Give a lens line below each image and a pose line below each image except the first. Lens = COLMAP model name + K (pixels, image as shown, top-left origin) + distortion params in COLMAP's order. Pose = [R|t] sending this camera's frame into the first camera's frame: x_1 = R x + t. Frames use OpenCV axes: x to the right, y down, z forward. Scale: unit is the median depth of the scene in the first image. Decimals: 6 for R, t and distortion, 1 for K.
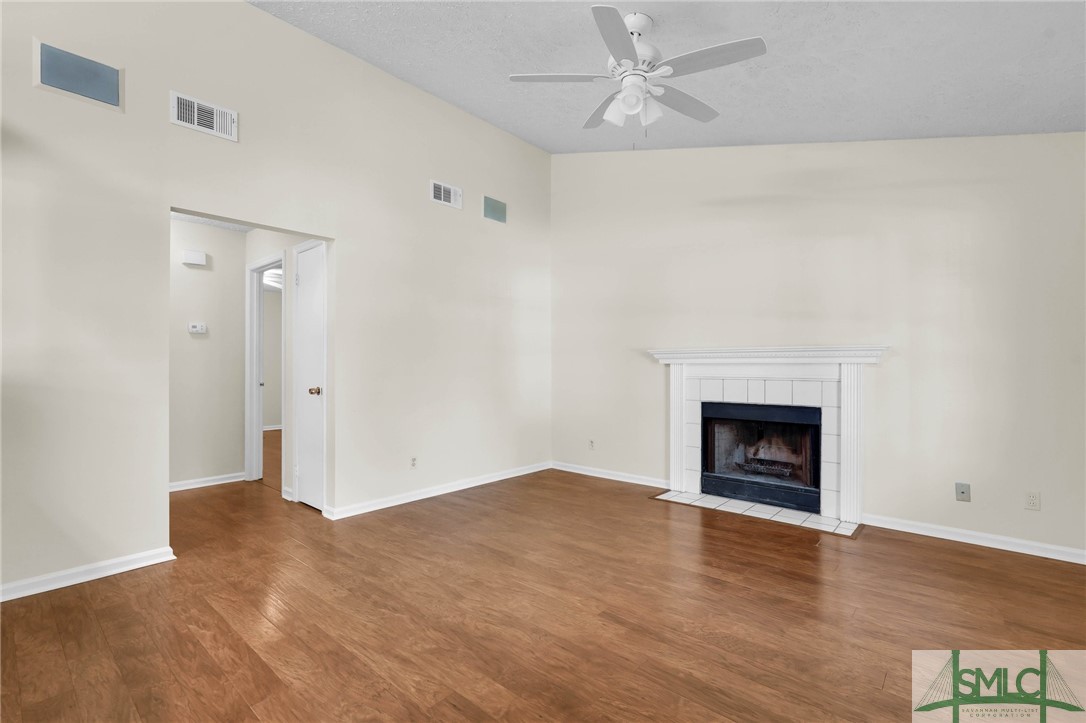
lens RADIAL K [[492.2, 0, 551.5], [0, 492.2, 361.2], [0, 0, 1]] dist [-0.014347, 0.004058]
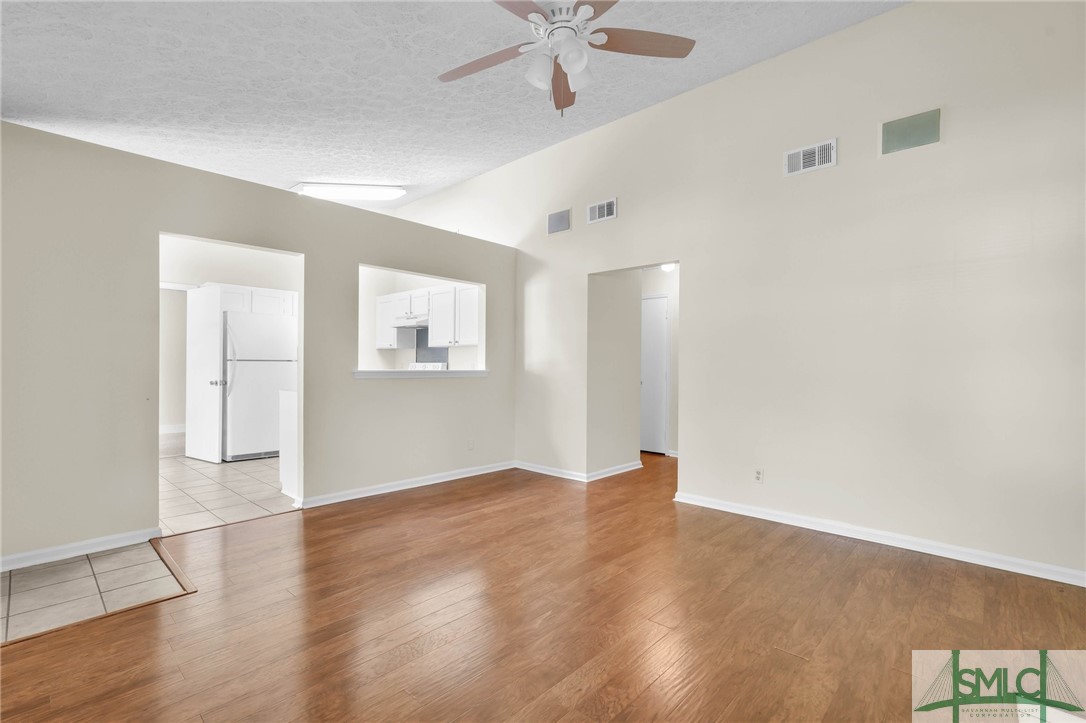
lens RADIAL K [[492.2, 0, 536.7], [0, 492.2, 366.5], [0, 0, 1]] dist [-0.014347, 0.004058]
pose [[-0.050239, -0.000468, -0.998737, 0.716991], [0.000609, 1.000000, -0.000500, 0.003283], [0.998737, -0.000633, -0.050238, 0.698702]]
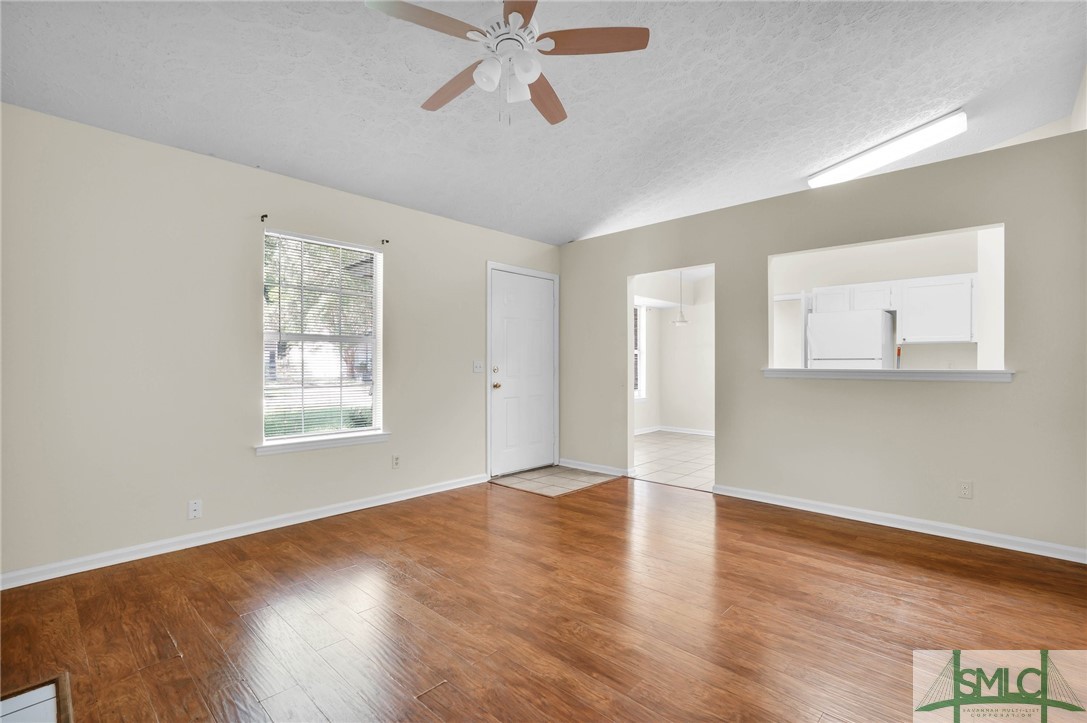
lens RADIAL K [[492.7, 0, 550.4], [0, 492.7, 356.3], [0, 0, 1]] dist [-0.014347, 0.004058]
pose [[-0.999161, -0.001482, 0.040939, 0.038768], [-0.002342, 0.999778, -0.020960, 0.009203], [-0.040899, -0.021039, -0.998942, 1.326459]]
